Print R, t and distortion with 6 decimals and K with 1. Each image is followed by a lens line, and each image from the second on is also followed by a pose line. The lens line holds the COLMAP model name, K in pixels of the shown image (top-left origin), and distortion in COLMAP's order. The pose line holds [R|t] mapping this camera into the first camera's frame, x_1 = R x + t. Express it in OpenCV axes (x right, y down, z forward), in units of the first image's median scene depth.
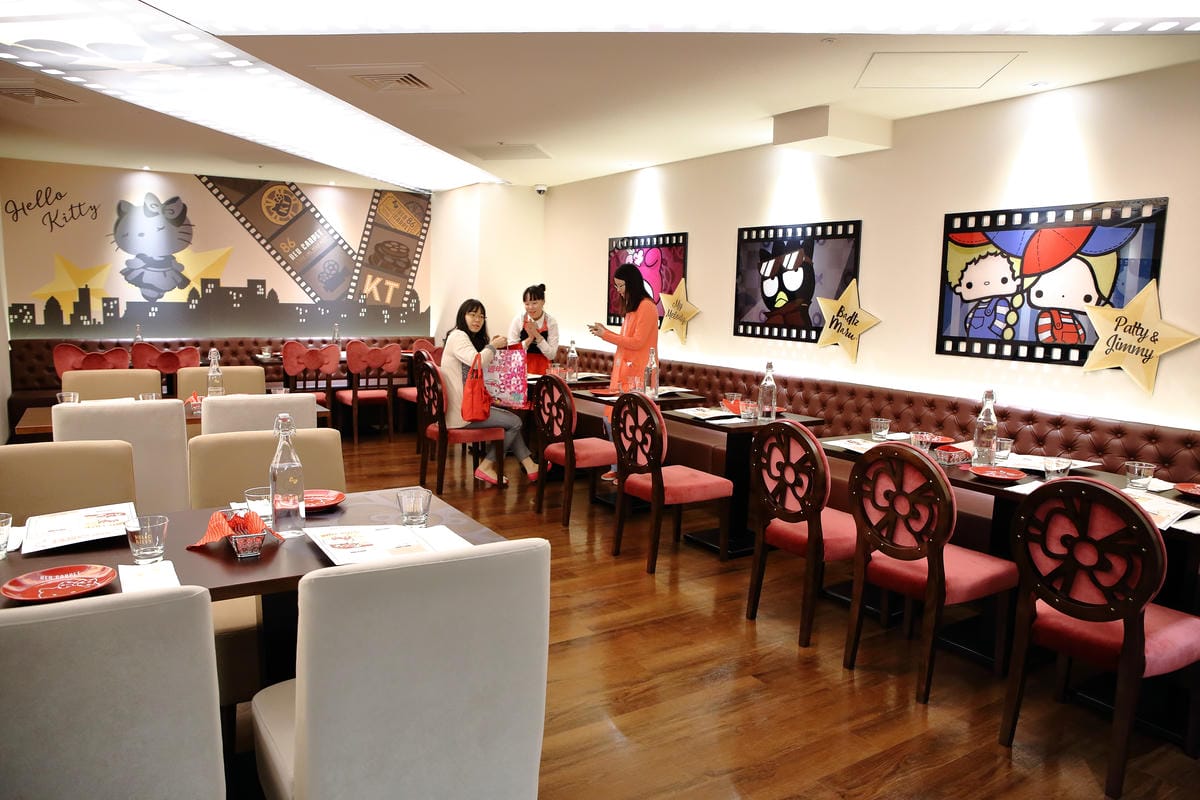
lens RADIAL K [[821.1, 0, 600.1], [0, 821.1, 402.2], [0, 0, 1]] dist [-0.107751, 0.089343]
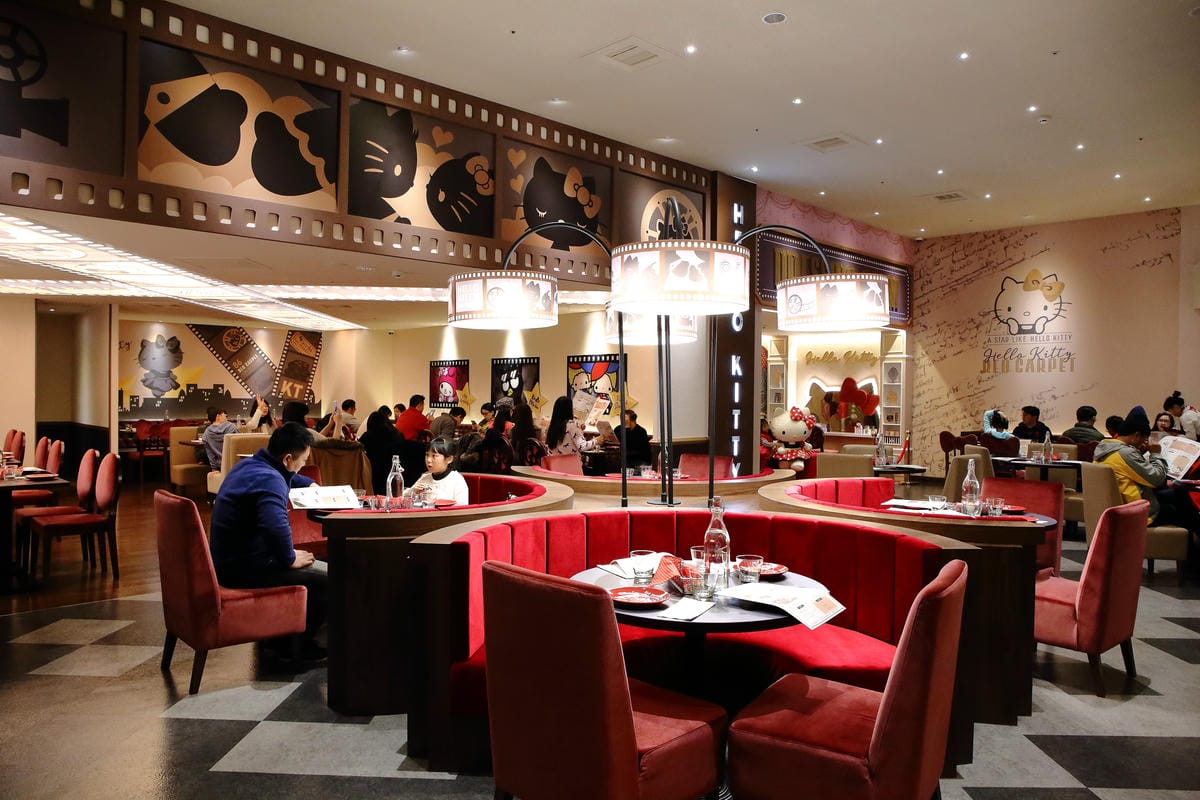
lens RADIAL K [[821.1, 0, 600.1], [0, 821.1, 402.2], [0, 0, 1]] dist [-0.107751, 0.089343]
pose [[0.979581, -0.016358, 0.200385, 0.014792], [0.039314, 0.993029, -0.111125, 0.107951], [-0.197170, 0.116734, 0.973395, -0.825949]]
